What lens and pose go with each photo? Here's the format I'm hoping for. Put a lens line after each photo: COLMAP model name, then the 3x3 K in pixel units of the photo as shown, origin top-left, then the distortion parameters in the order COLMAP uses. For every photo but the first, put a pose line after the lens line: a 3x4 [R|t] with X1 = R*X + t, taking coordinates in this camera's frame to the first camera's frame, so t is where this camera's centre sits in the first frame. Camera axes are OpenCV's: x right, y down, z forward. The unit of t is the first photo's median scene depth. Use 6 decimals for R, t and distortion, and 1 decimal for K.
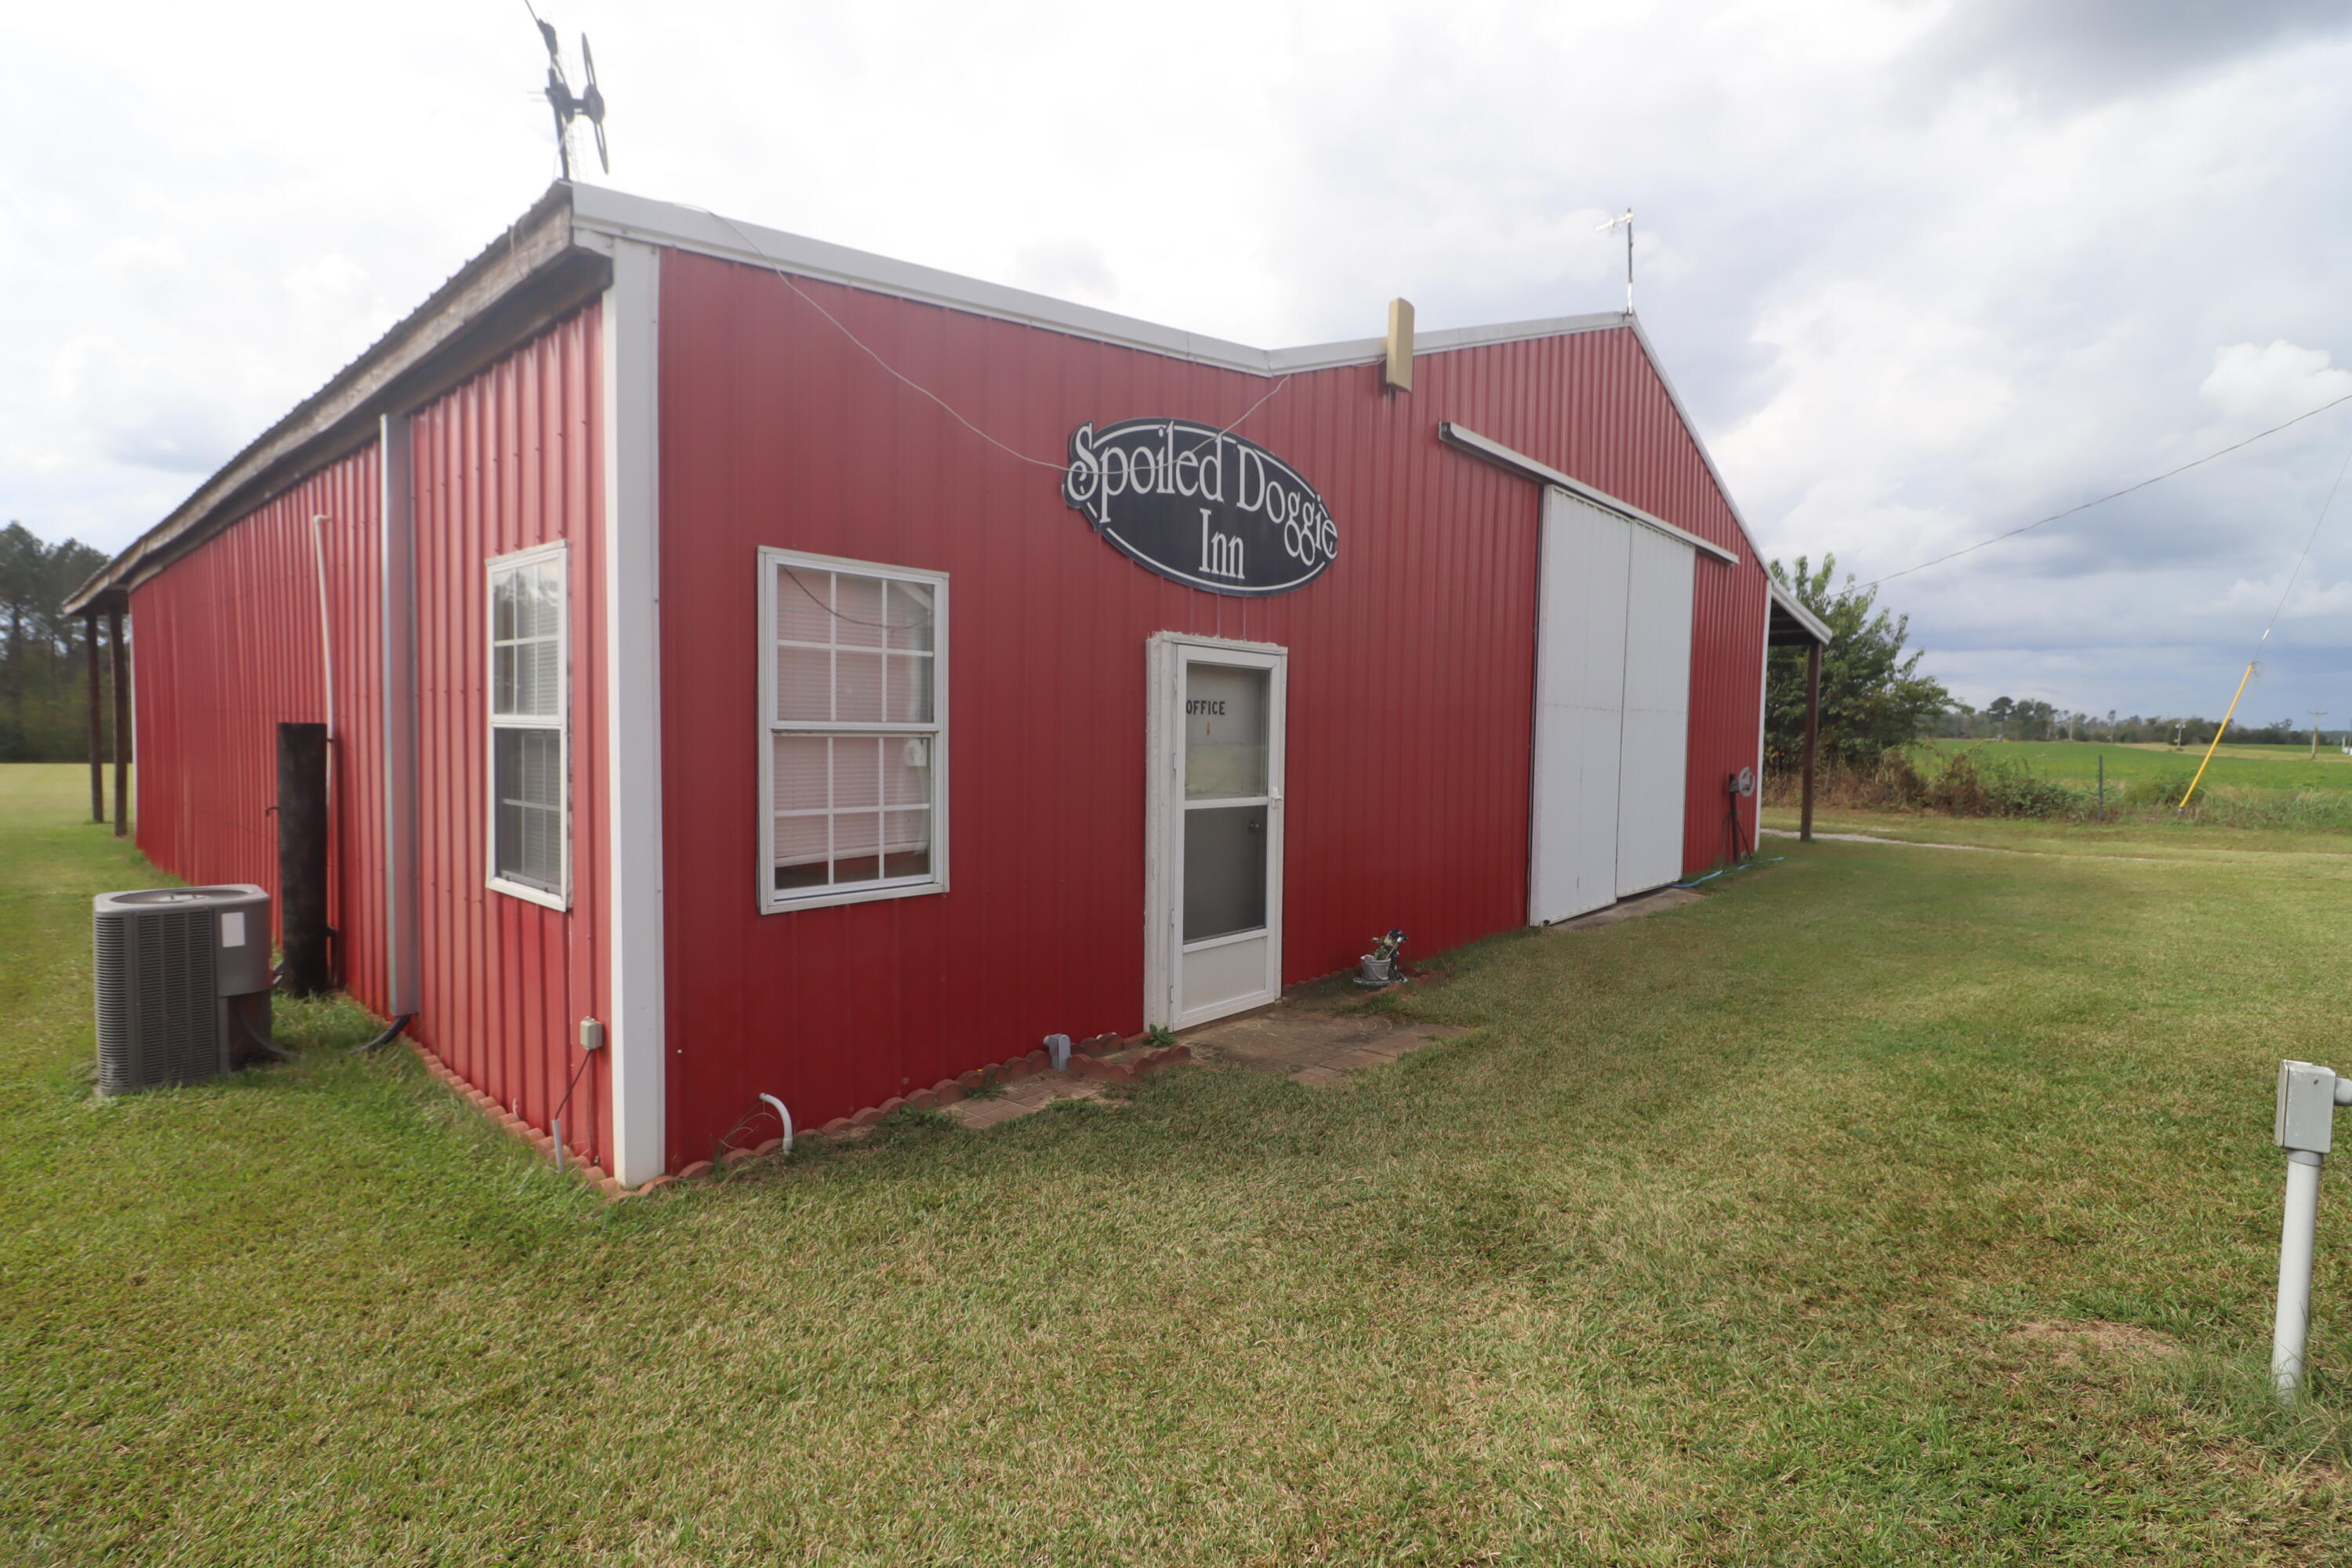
lens RADIAL K [[1102.4, 0, 1176.0], [0, 1102.4, 784.0], [0, 0, 1]] dist [-0.000419, -0.000008]
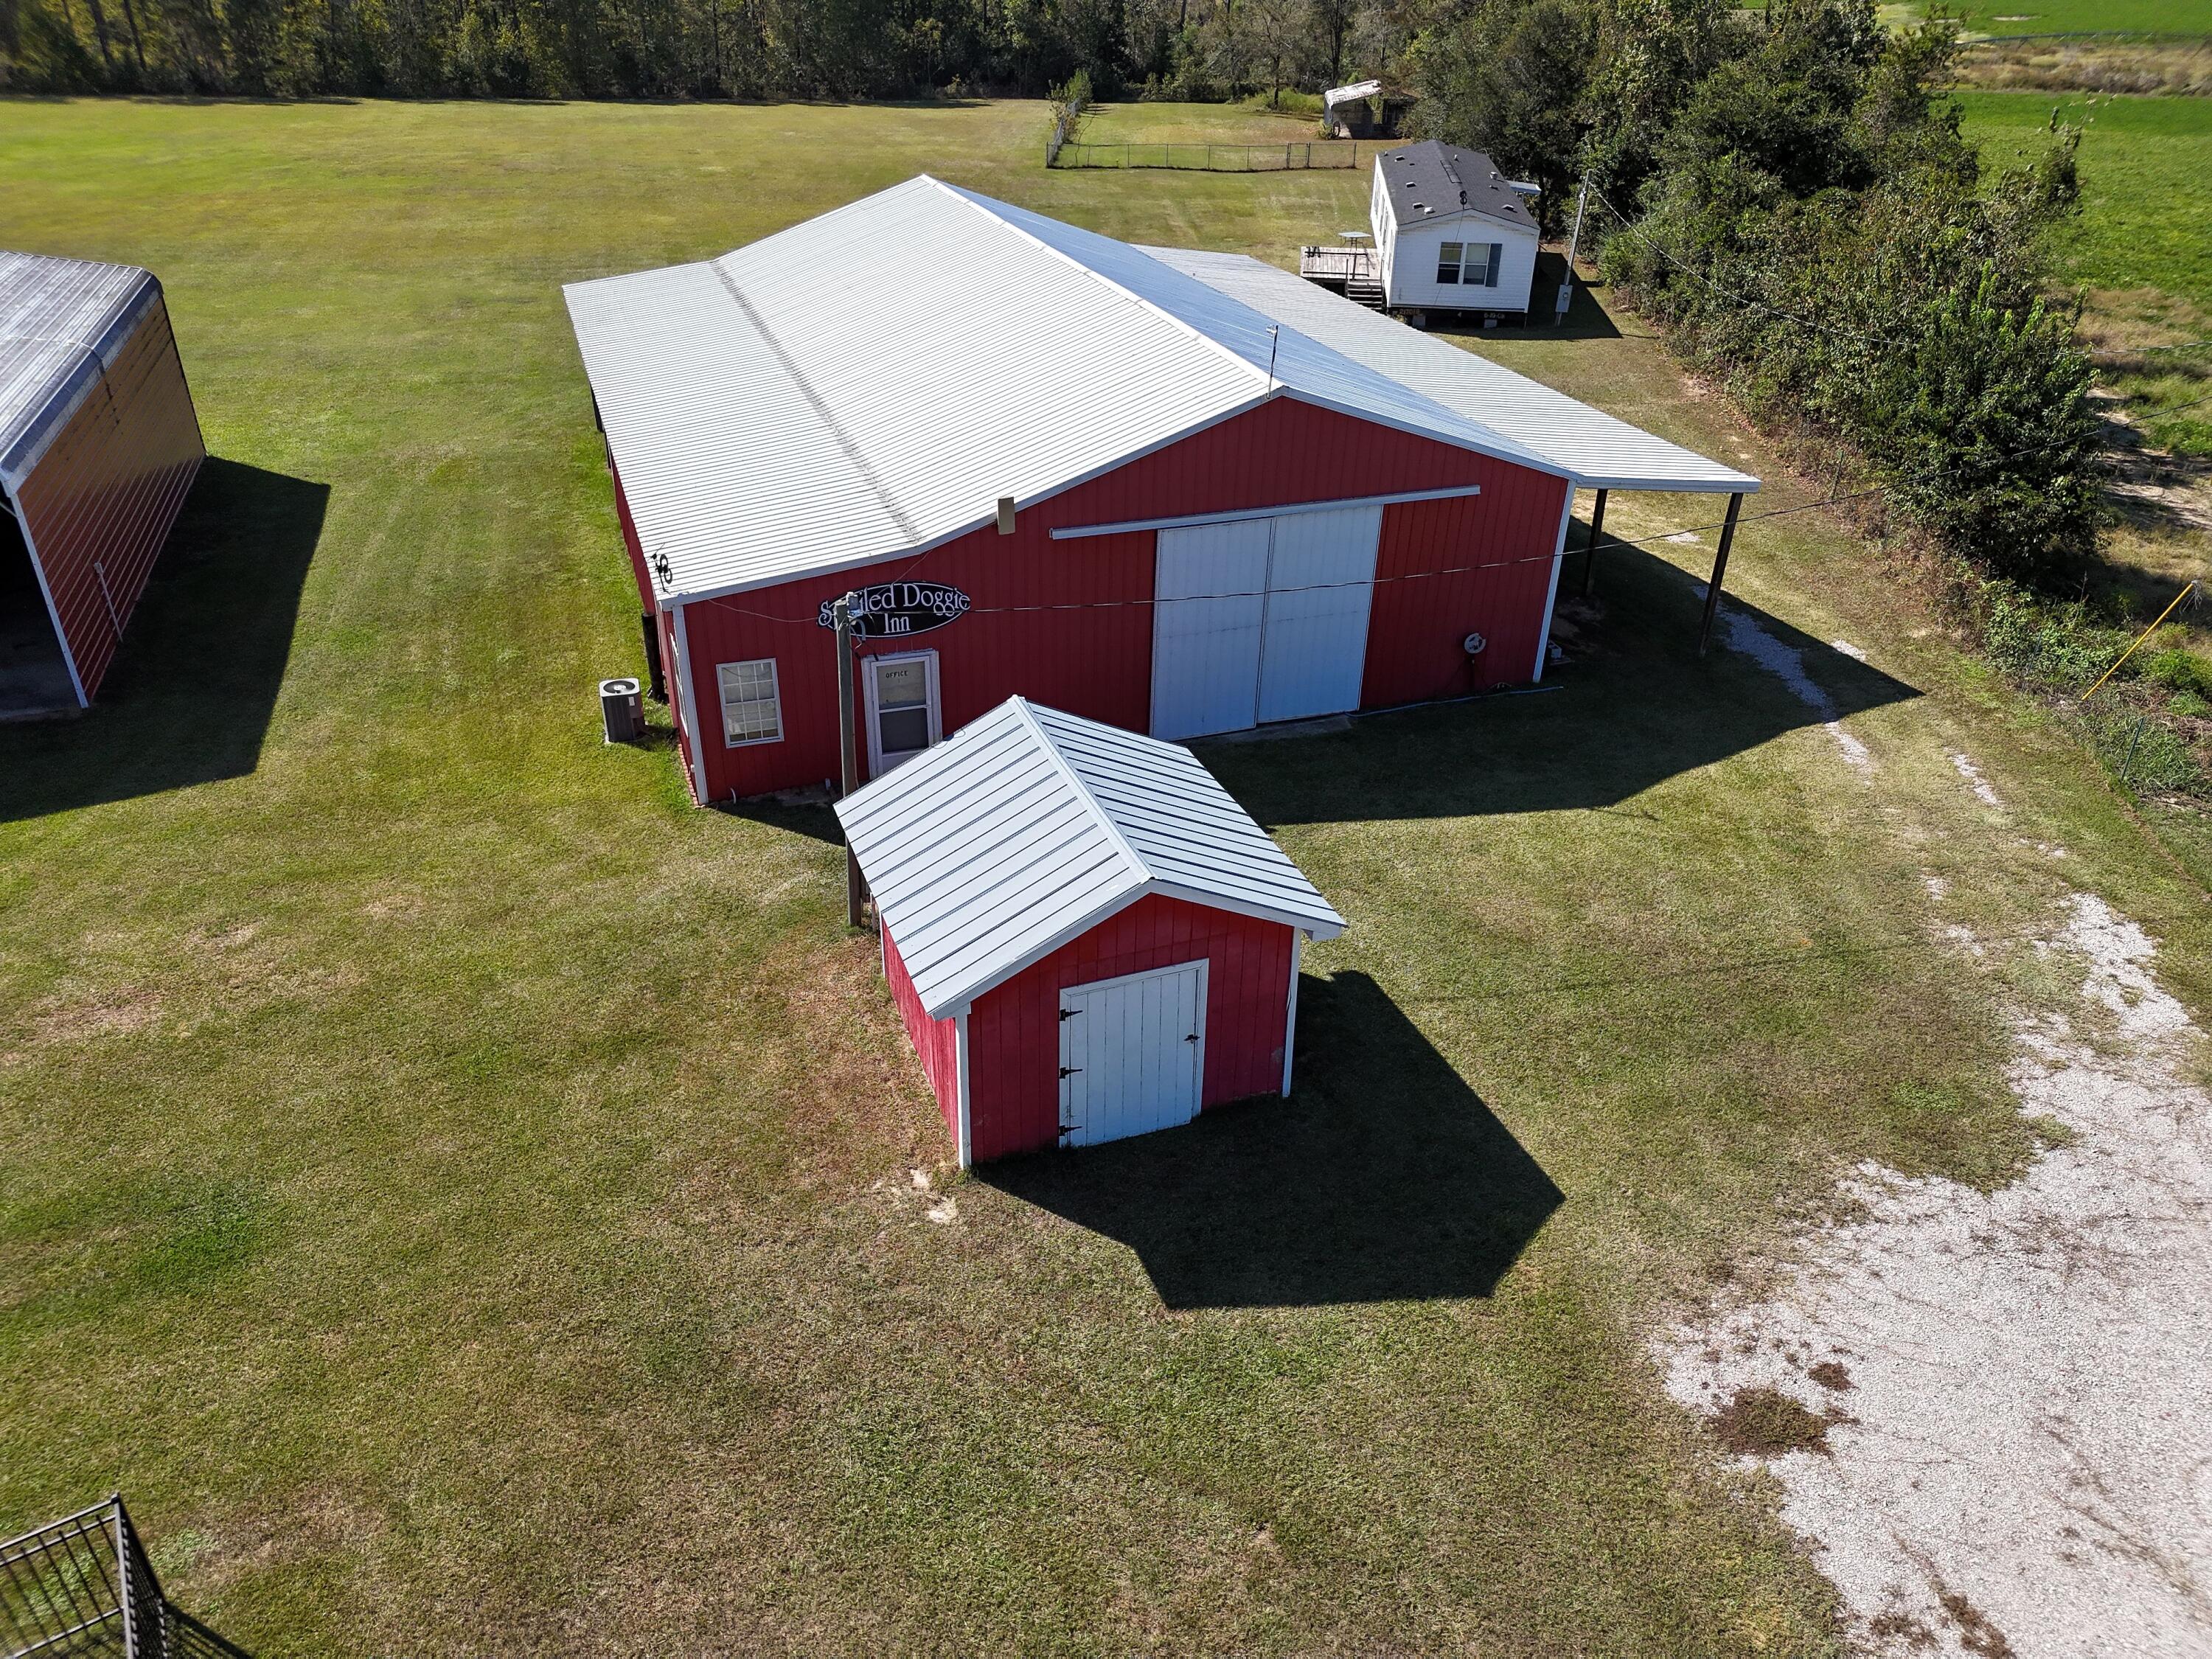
lens RADIAL K [[1630.5, 0, 1106.0], [0, 1630.5, 829.5], [0, 0, 1]] dist [0.099310, -0.086153]
pose [[0.875948, 0.235007, -0.421293, 2.320612], [-0.024223, 0.893640, 0.448130, -1.581523], [0.481798, -0.382334, 0.788474, -2.137924]]
